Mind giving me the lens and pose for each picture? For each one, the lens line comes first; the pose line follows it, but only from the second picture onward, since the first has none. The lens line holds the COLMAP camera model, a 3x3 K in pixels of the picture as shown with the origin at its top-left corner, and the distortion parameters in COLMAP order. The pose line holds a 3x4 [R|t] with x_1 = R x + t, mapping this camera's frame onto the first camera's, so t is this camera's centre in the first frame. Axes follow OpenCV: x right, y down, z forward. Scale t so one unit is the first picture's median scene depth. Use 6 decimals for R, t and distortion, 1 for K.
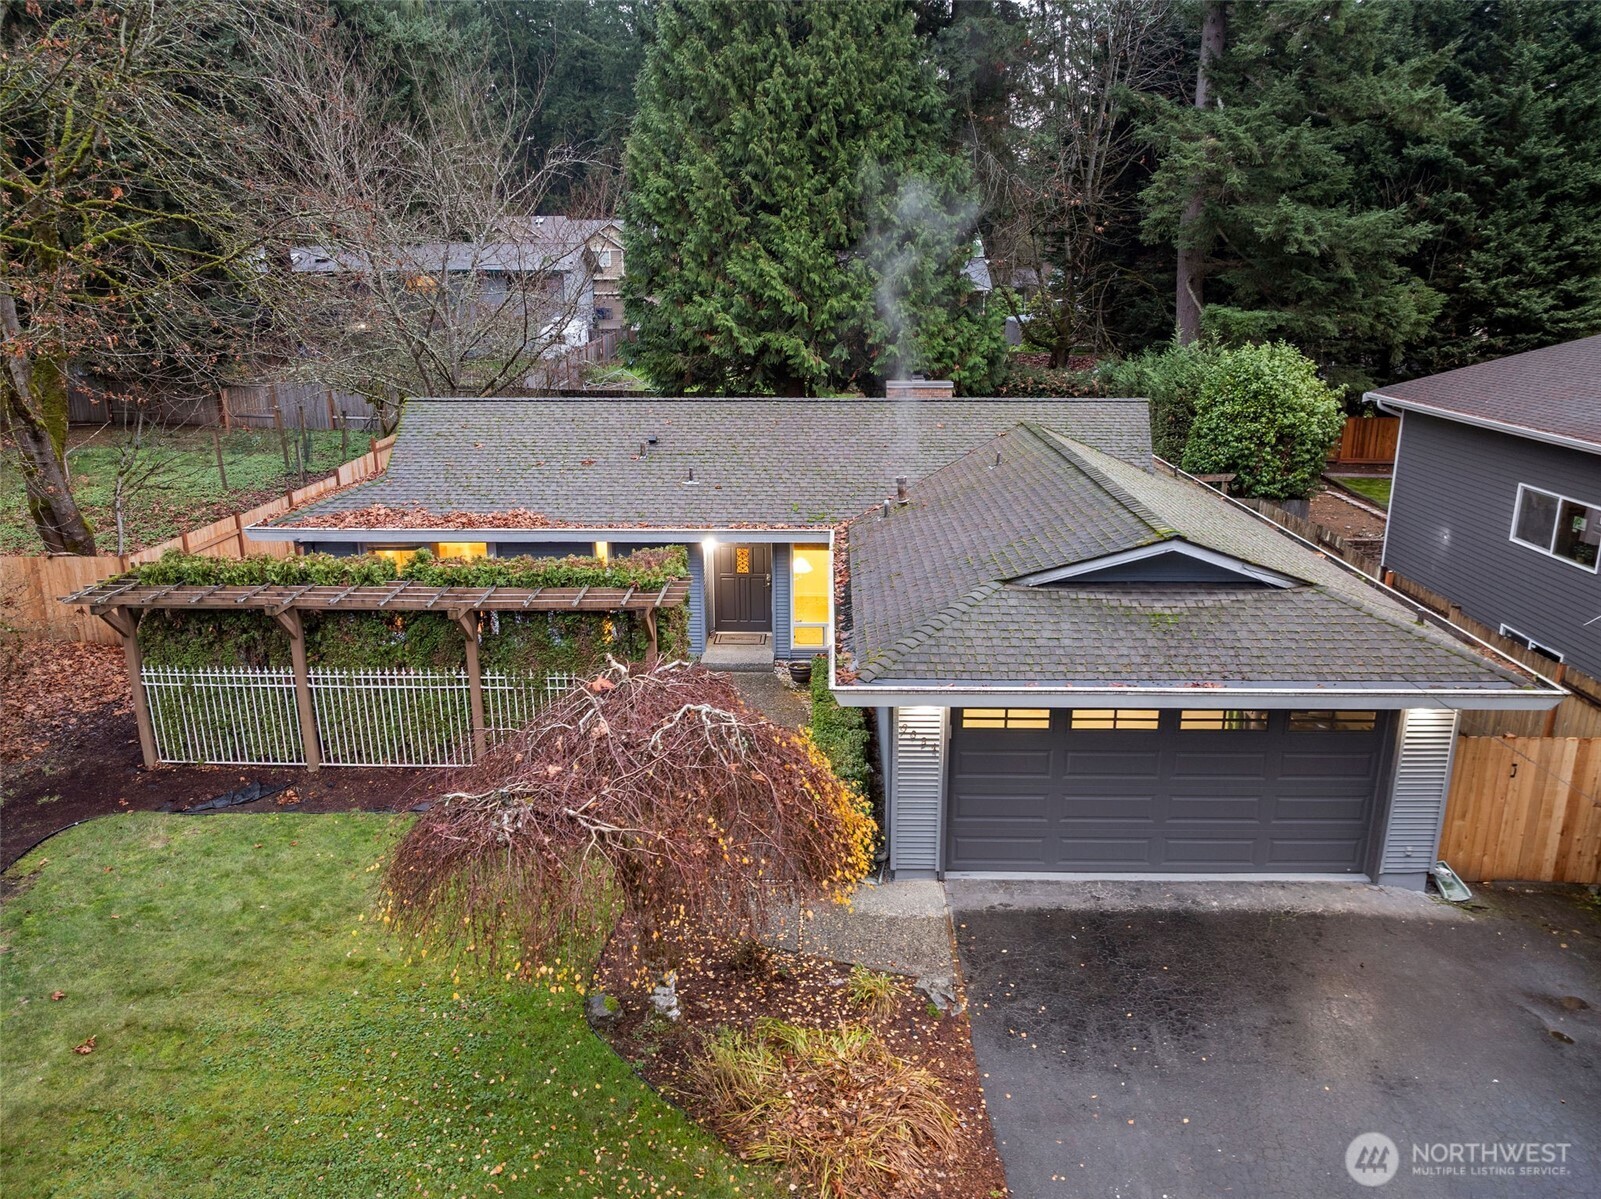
lens RADIAL K [[1127.6, 0, 801.4], [0, 1127.6, 599.6], [0, 0, 1]] dist [-0.046476, 0.012840]
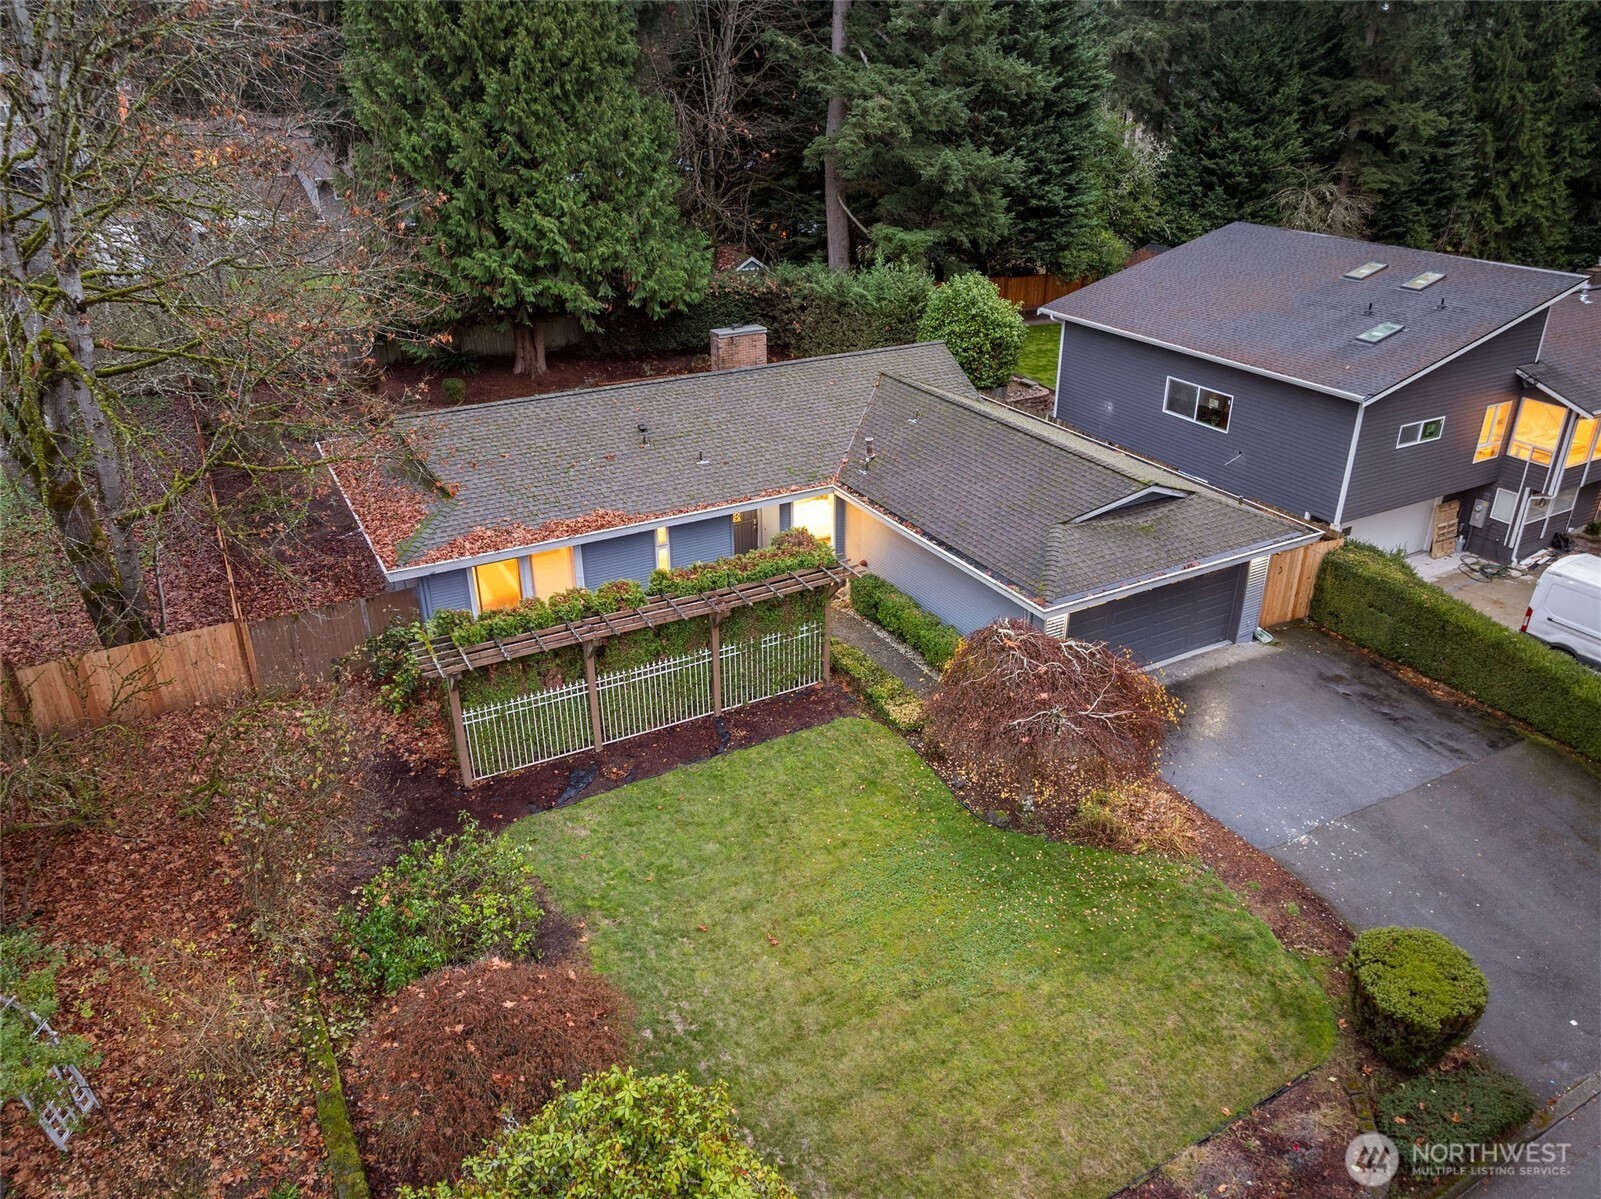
lens RADIAL K [[1127.6, 0, 799.9], [0, 1127.6, 600.9], [0, 0, 1]] dist [-0.046476, 0.012840]
pose [[0.862371, -0.221977, 0.455018, -0.617010], [0.140541, 0.968394, 0.206063, -0.197794], [-0.486378, -0.113754, 0.866312, -0.183054]]
